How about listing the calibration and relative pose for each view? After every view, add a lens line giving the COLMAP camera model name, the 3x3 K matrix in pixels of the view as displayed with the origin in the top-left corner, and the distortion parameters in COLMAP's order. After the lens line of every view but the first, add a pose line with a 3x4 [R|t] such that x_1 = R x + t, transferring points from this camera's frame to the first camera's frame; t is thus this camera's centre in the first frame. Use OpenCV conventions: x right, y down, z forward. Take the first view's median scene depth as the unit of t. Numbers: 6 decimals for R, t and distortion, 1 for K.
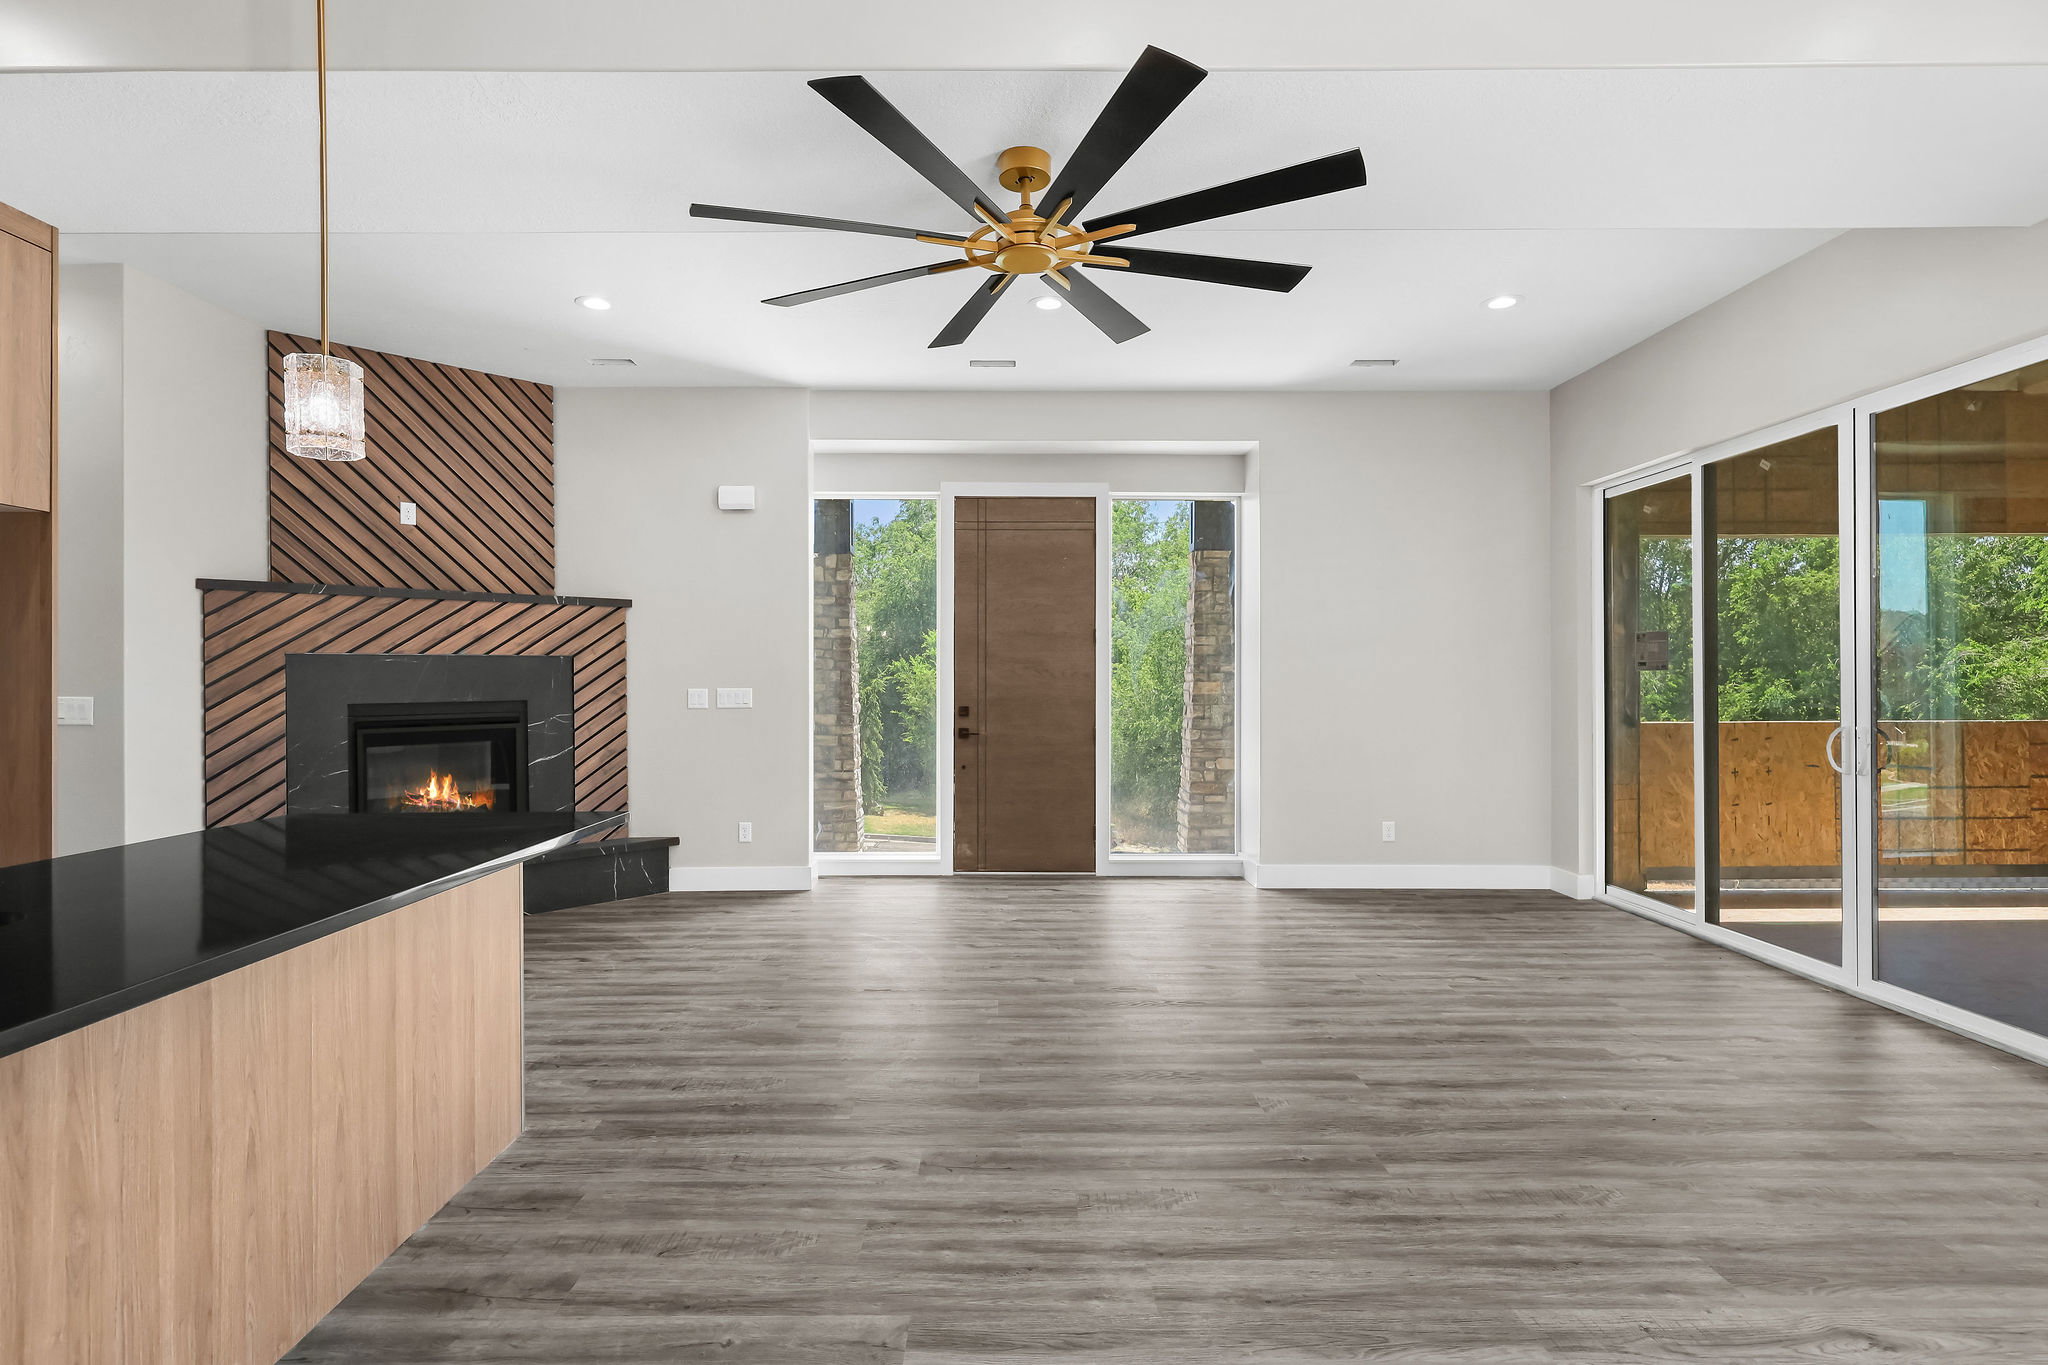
lens RADIAL K [[1005.0, 0, 1009.7], [0, 1005.0, 677.5], [0, 0, 1]] dist [0.008286, 0.000744]
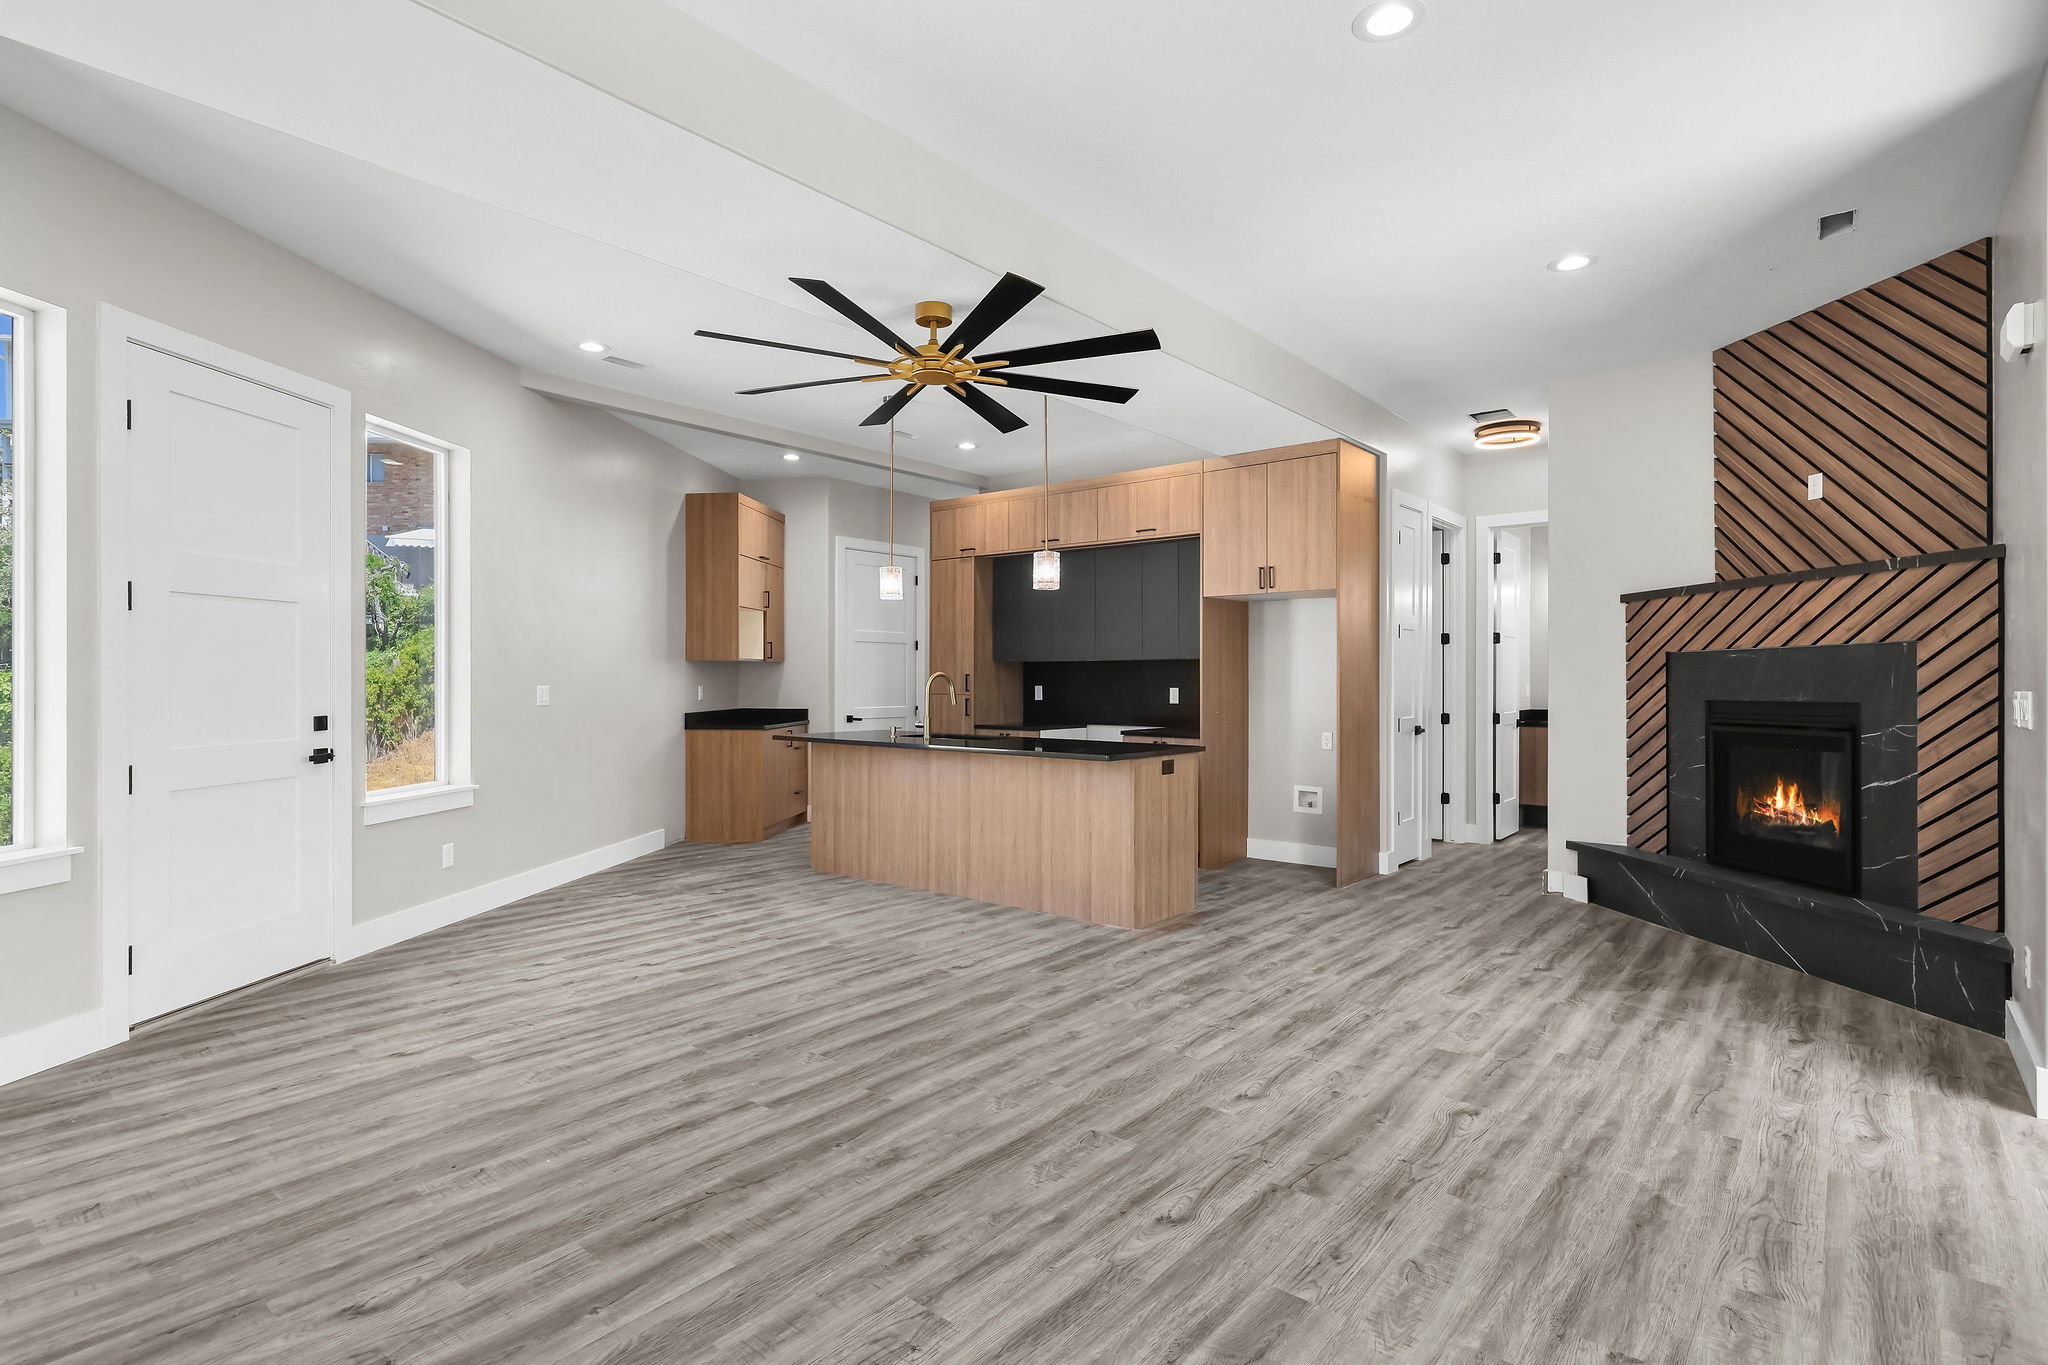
lens RADIAL K [[1005.0, 0, 1009.4], [0, 1005.0, 676.4], [0, 0, 1]] dist [0.008286, 0.000744]
pose [[-0.647702, -0.000858, -0.761893, 0.583847], [0.003126, 0.999988, -0.003783, 0.004099], [0.761887, -0.004832, -0.647692, 1.140984]]
